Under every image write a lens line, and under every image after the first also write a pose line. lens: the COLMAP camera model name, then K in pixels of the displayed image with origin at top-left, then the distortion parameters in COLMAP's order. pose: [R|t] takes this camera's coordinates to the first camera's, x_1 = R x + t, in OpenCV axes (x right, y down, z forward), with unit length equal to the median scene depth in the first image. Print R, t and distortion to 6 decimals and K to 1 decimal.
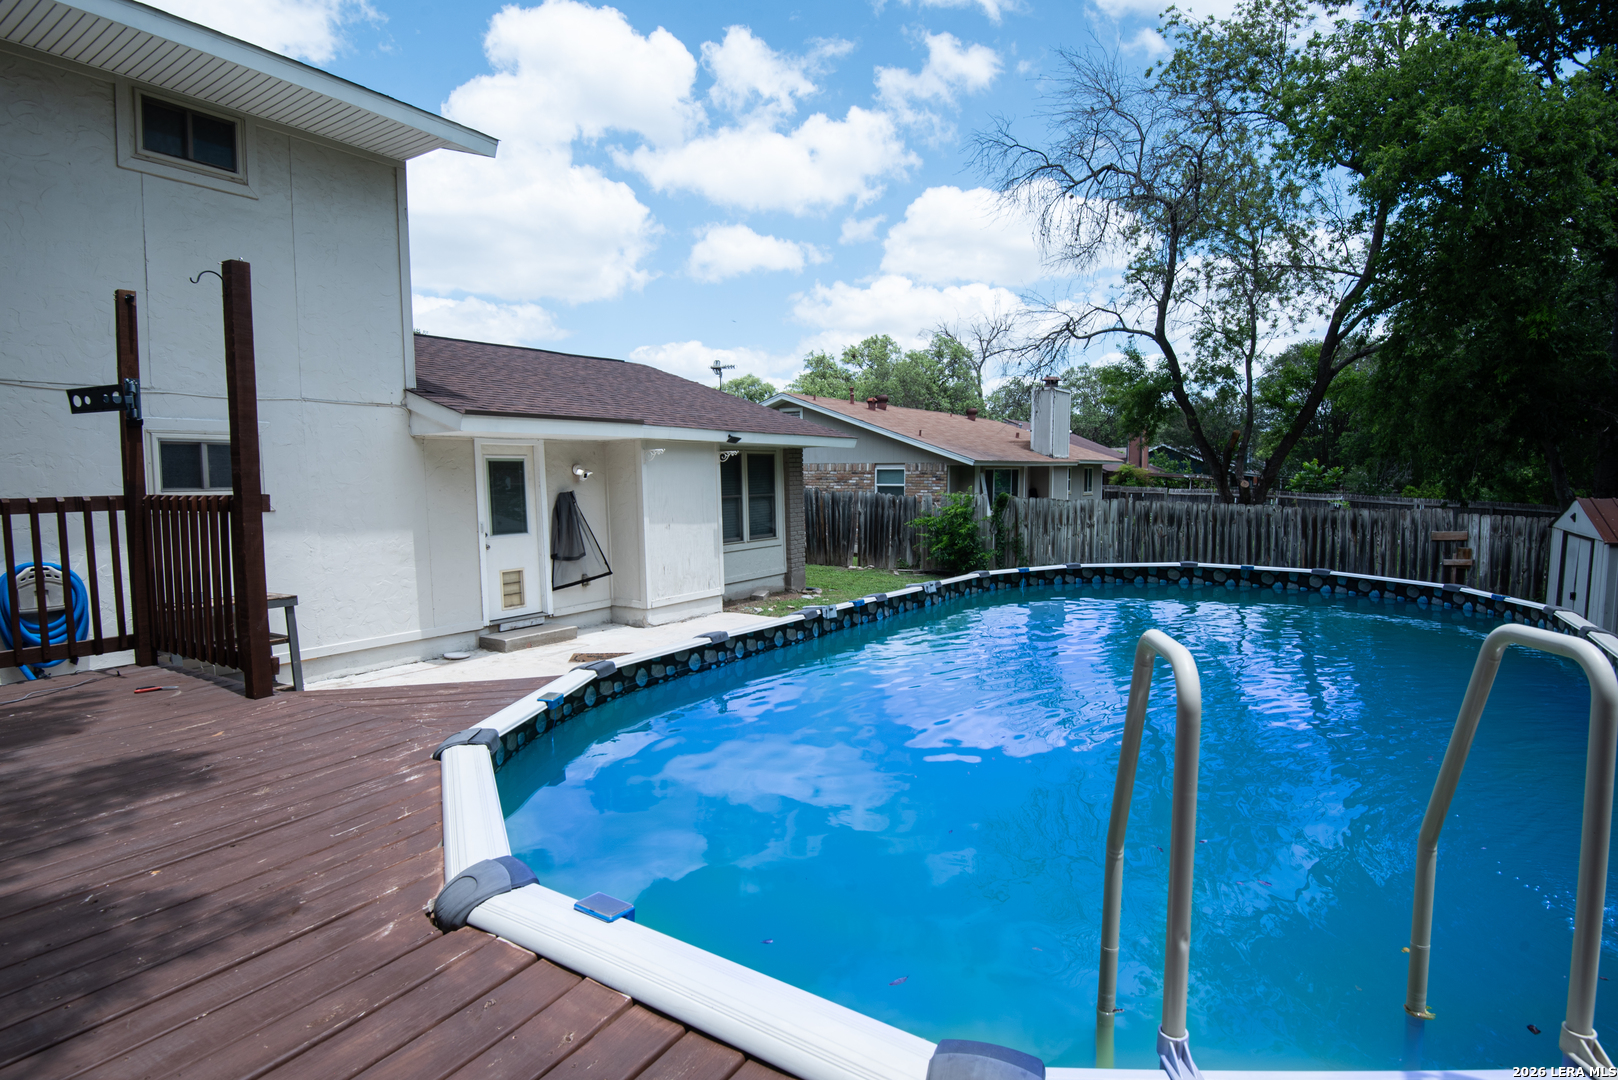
lens RADIAL K [[841.1, 0, 809.0], [0, 841.1, 540.0], [0, 0, 1]] dist [-0.001640, -0.000425]
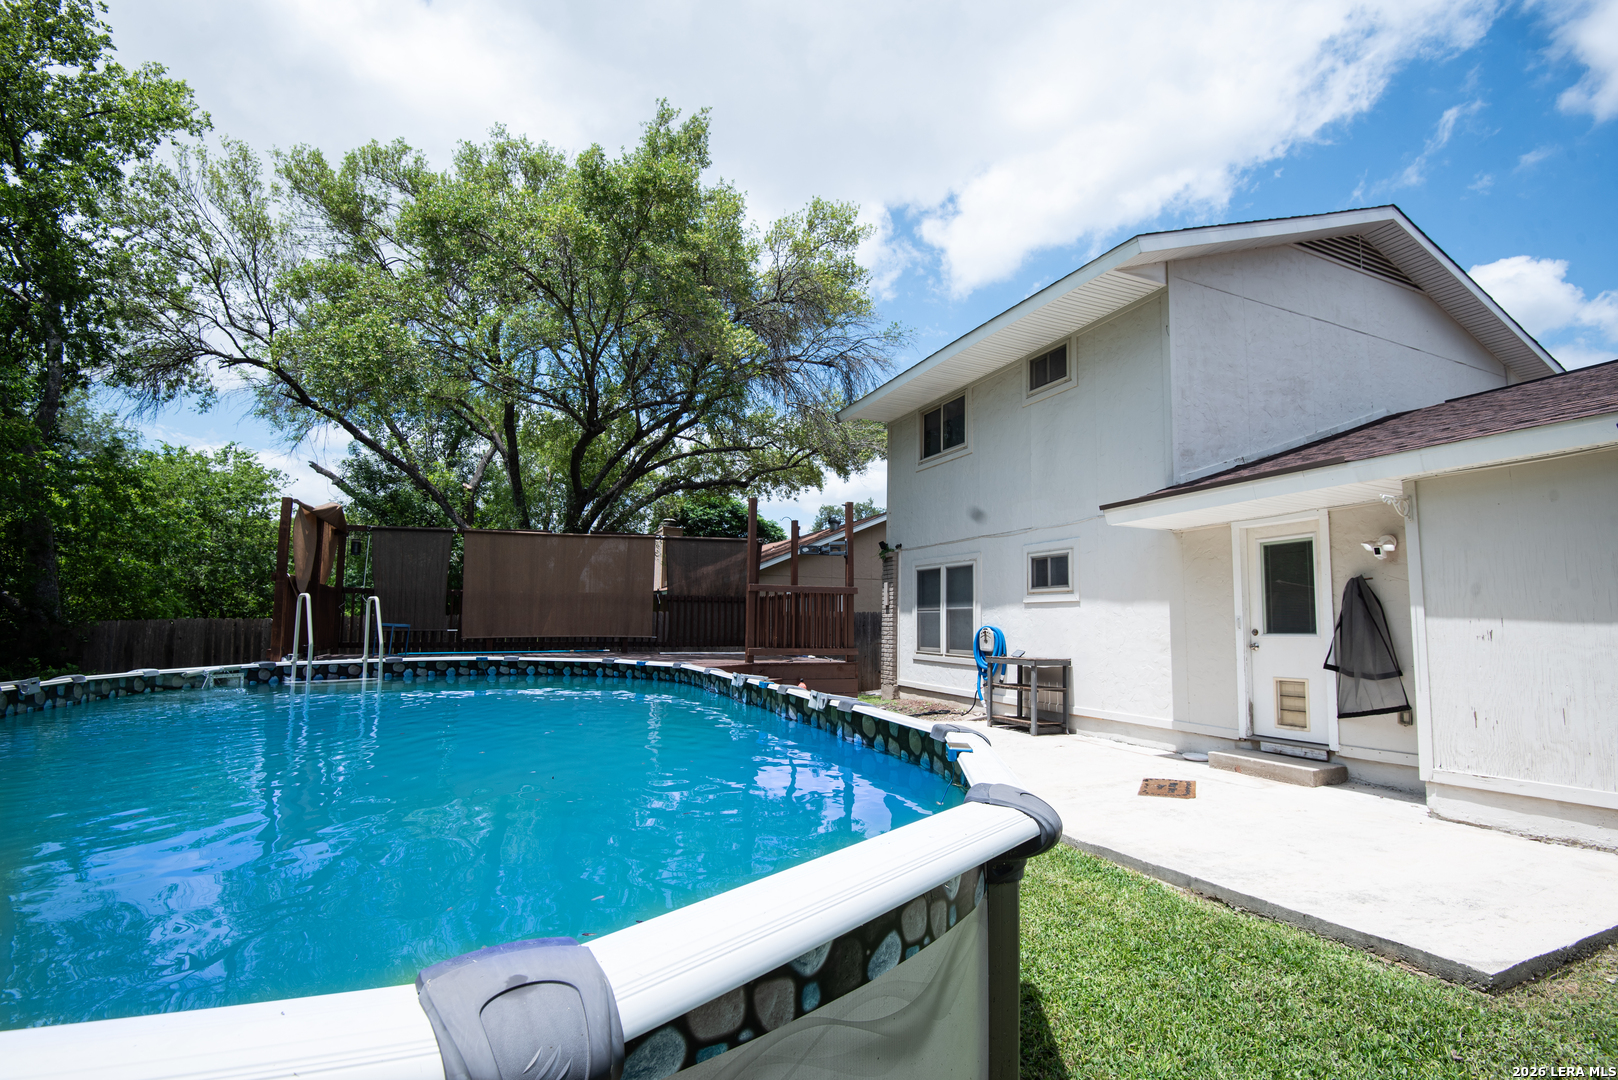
lens RADIAL K [[789.7, 0, 812.9], [0, 789.7, 537.2], [0, 0, 1]] dist [-0.003352, -0.000955]
pose [[-0.559710, -0.090746, -0.823705, 0.432888], [-0.071255, 0.995575, -0.061262, -0.016592], [0.825619, 0.024404, -0.563700, 0.854004]]
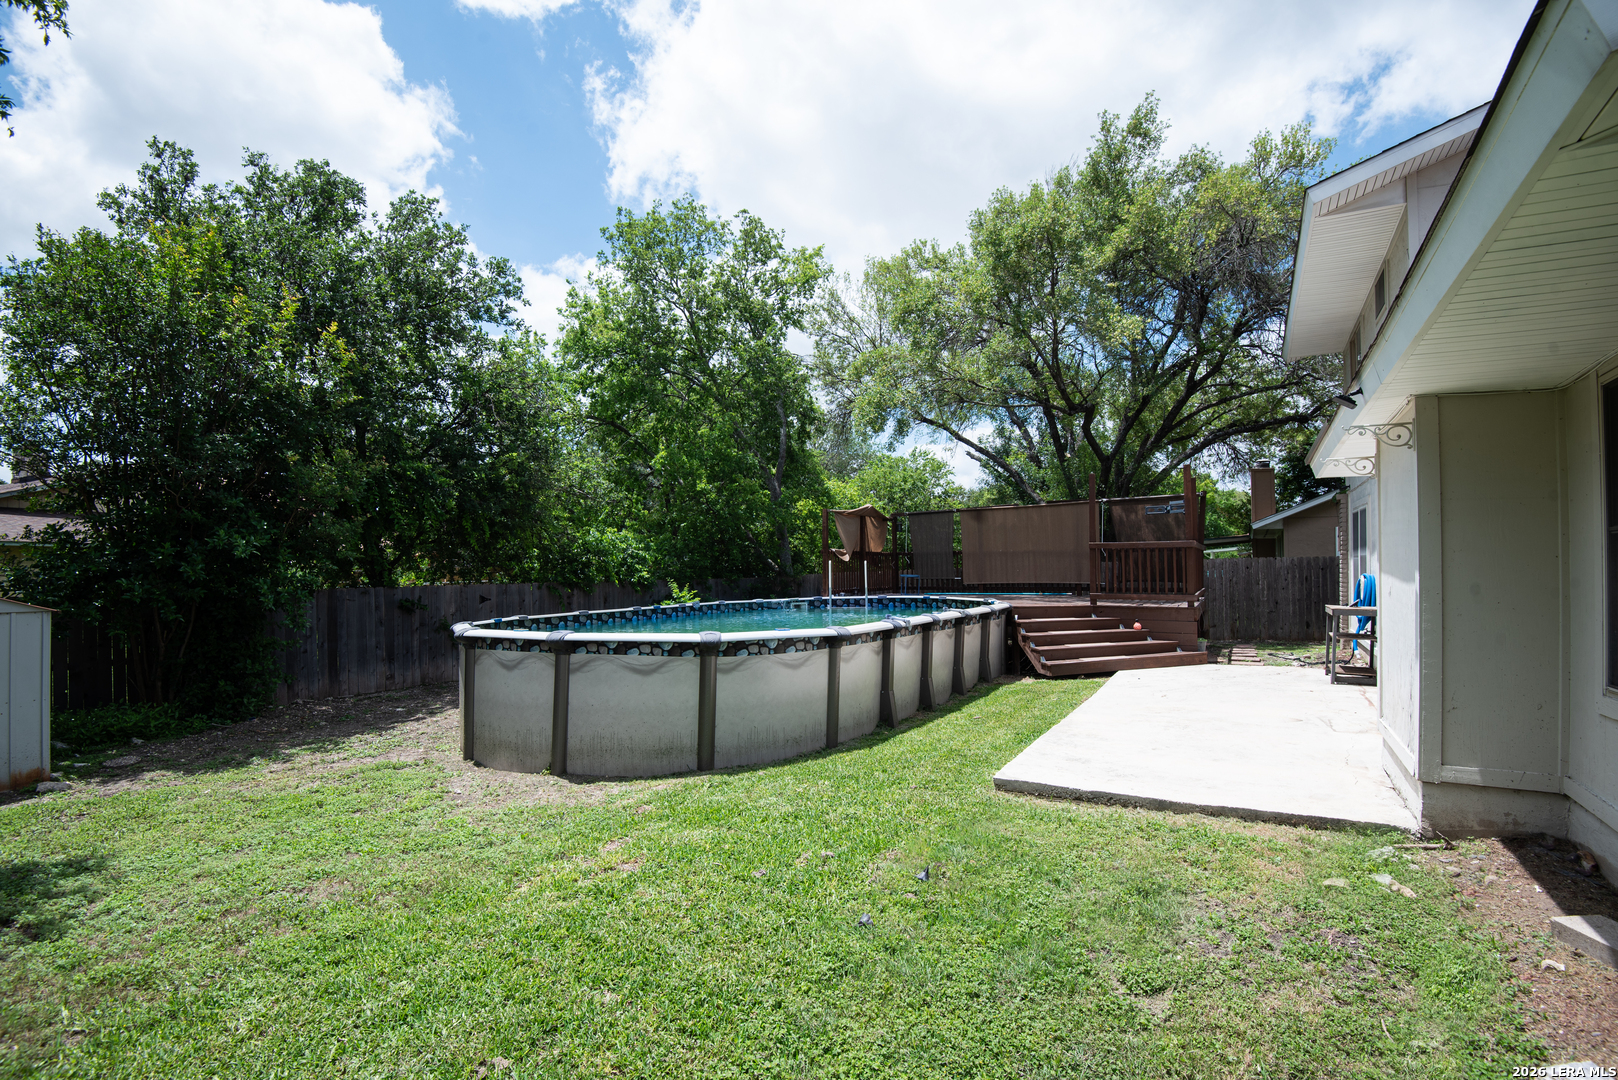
lens RADIAL K [[789.7, 0, 812.9], [0, 789.7, 537.2], [0, 0, 1]] dist [-0.003352, -0.000955]
pose [[-0.995335, 0.010351, -0.095925, 0.258772], [0.006317, 0.999086, 0.042270, -0.068754], [0.096275, 0.041467, -0.994491, 1.357692]]
